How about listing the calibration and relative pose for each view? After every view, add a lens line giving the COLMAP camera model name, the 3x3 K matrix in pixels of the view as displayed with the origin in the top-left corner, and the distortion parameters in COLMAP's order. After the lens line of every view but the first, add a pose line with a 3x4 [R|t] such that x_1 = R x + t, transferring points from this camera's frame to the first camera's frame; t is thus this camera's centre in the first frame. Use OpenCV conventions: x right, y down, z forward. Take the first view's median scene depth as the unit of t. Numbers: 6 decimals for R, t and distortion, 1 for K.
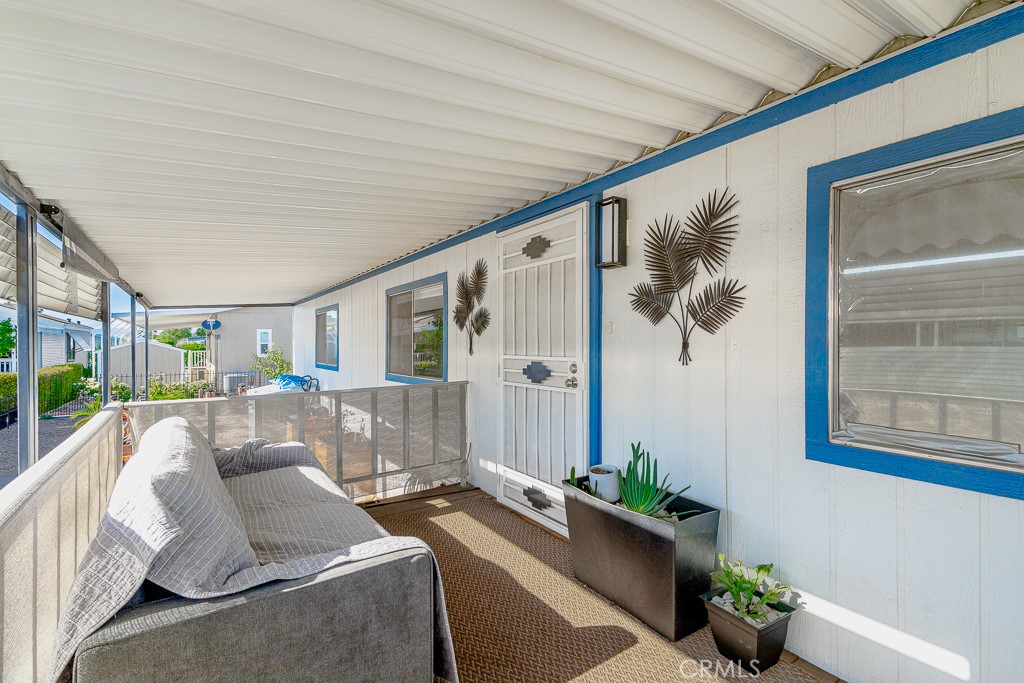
lens RADIAL K [[451.3, 0, 489.2], [0, 451.3, 339.4], [0, 0, 1]] dist [0.000735, 0.000065]
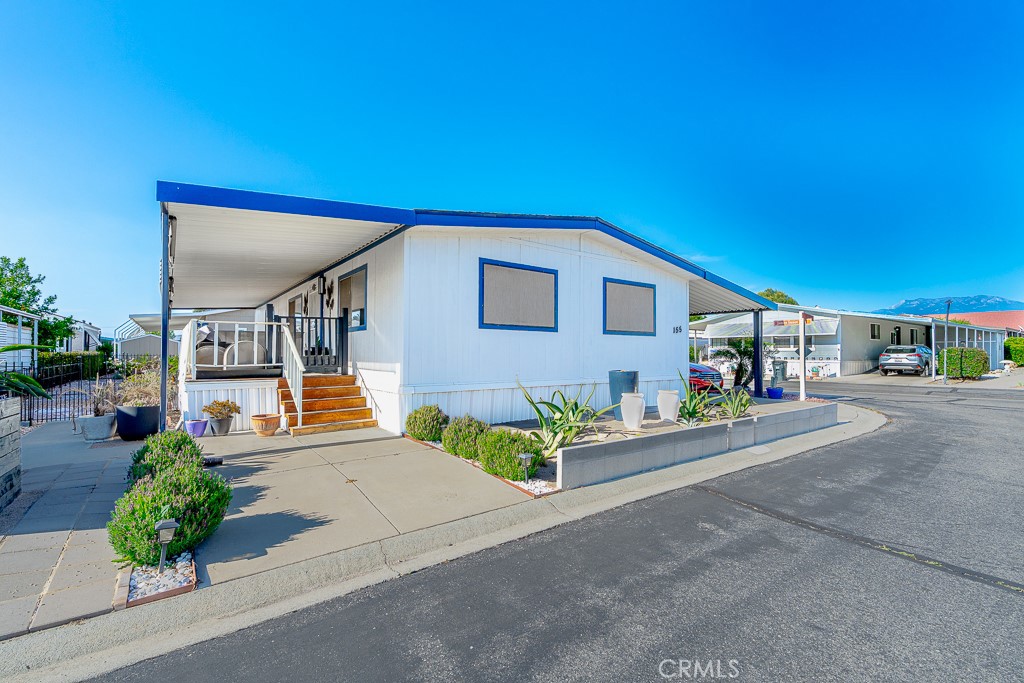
lens RADIAL K [[451.6, 0, 512.0], [0, 451.6, 341.5], [0, 0, 1]] dist [0.000212, 0.000080]
pose [[0.998074, 0.005938, 0.061750, 1.574304], [-0.004599, 0.999752, -0.021806, 0.300990], [-0.061865, 0.021480, 0.997853, -2.780218]]
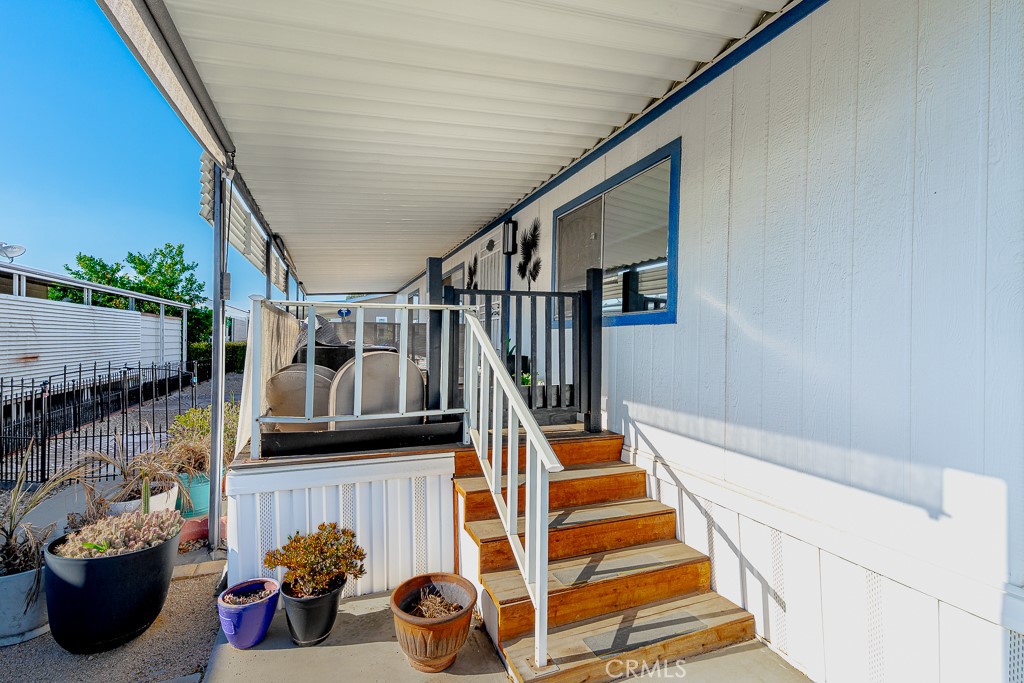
lens RADIAL K [[451.3, 0, 489.2], [0, 451.3, 339.4], [0, 0, 1]] dist [0.000735, 0.000065]
pose [[0.969149, 0.017715, -0.245838, 0.658631], [-0.017543, 0.999842, 0.002888, 0.210018], [0.245850, 0.001514, 0.969307, -0.951300]]
